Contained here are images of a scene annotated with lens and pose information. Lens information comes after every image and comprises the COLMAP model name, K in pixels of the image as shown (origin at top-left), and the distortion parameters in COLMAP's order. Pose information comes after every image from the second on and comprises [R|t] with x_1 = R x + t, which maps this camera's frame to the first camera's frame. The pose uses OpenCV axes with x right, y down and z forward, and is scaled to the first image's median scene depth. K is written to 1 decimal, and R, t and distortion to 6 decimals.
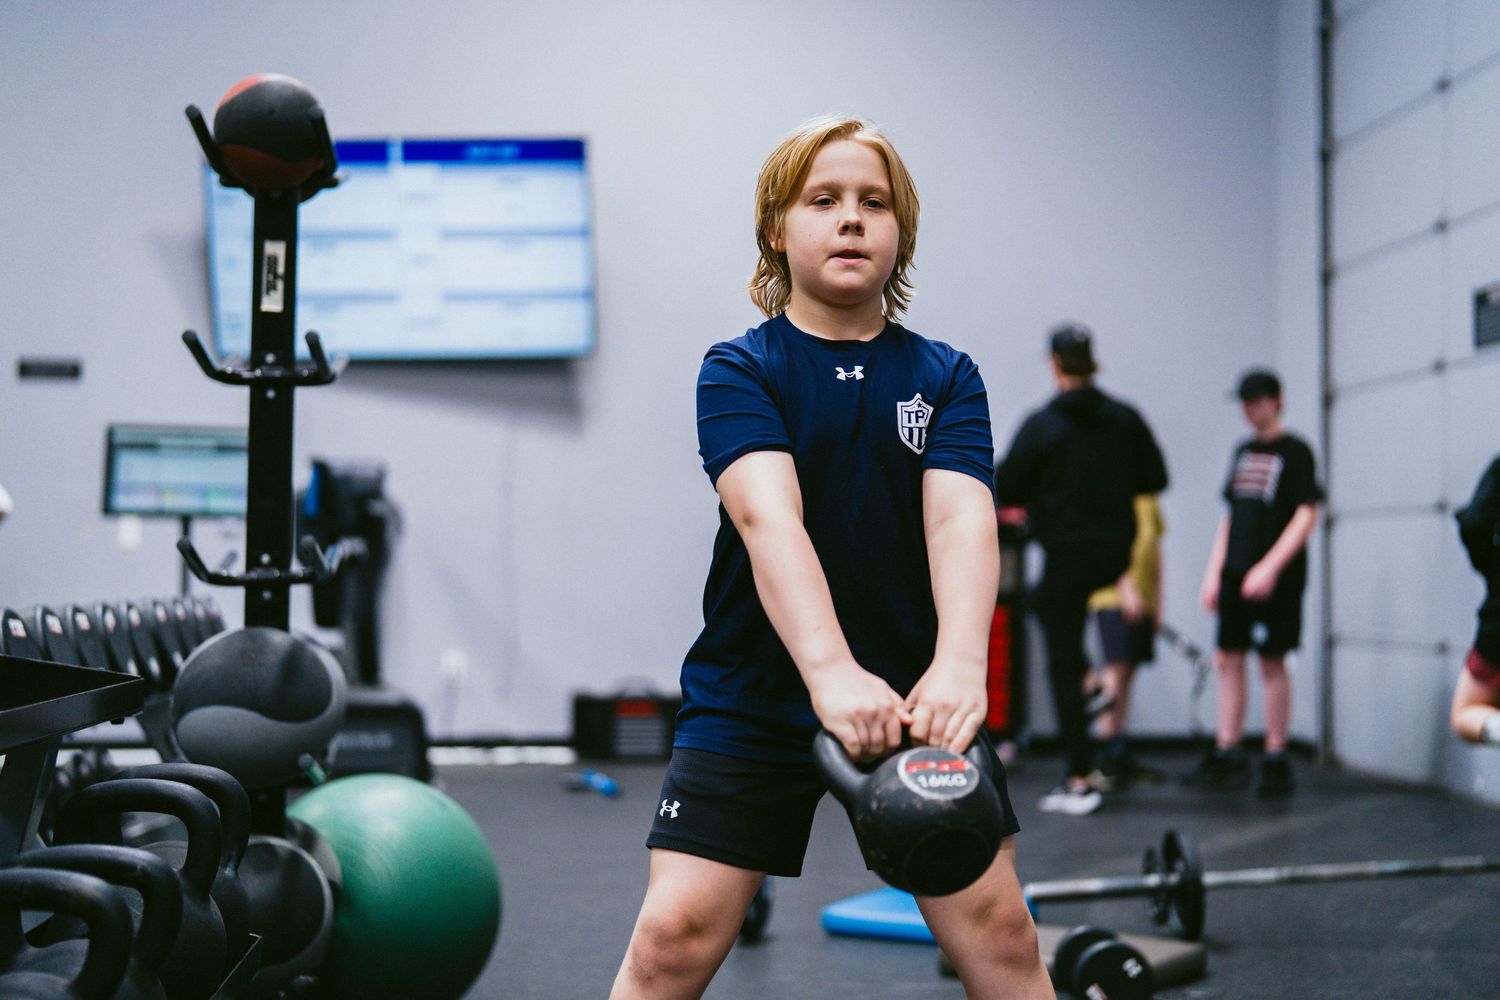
lens RADIAL K [[2103.5, 0, 779.0], [0, 2103.5, 501.1], [0, 0, 1]] dist [-0.118907, 0.788198]
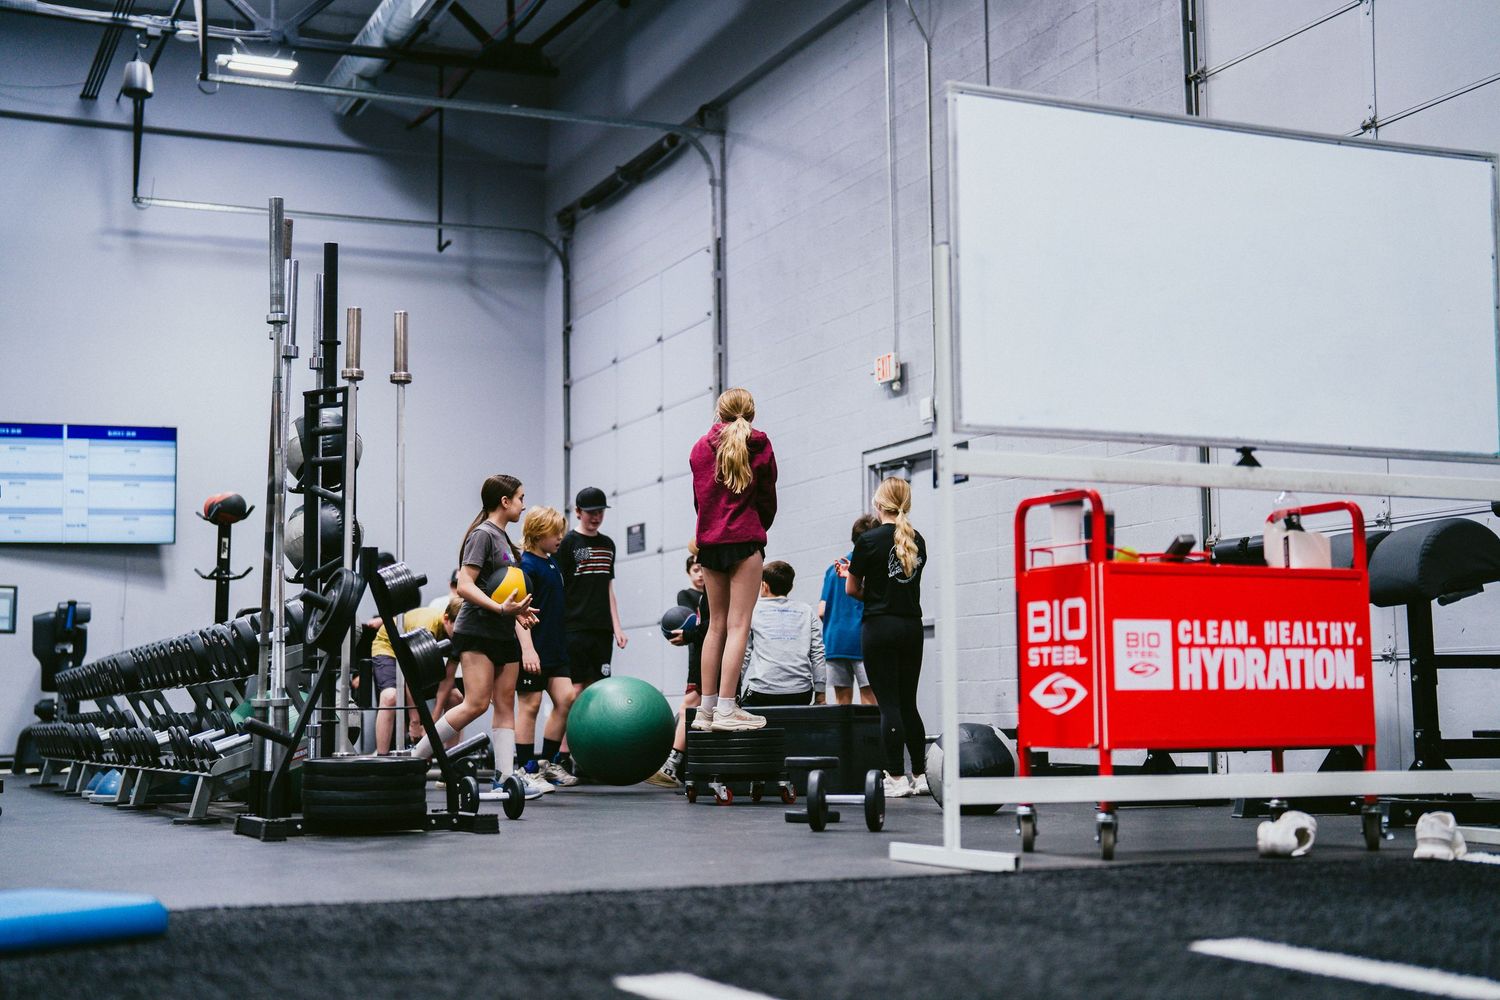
lens RADIAL K [[2103.5, 0, 779.0], [0, 2103.5, 501.1], [0, 0, 1]] dist [-0.118907, 0.788198]
pose [[0.943311, 0.016104, 0.331520, -0.200782], [0.004931, 0.998032, -0.062510, 0.008989], [-0.331874, 0.060601, 0.941375, -0.899994]]
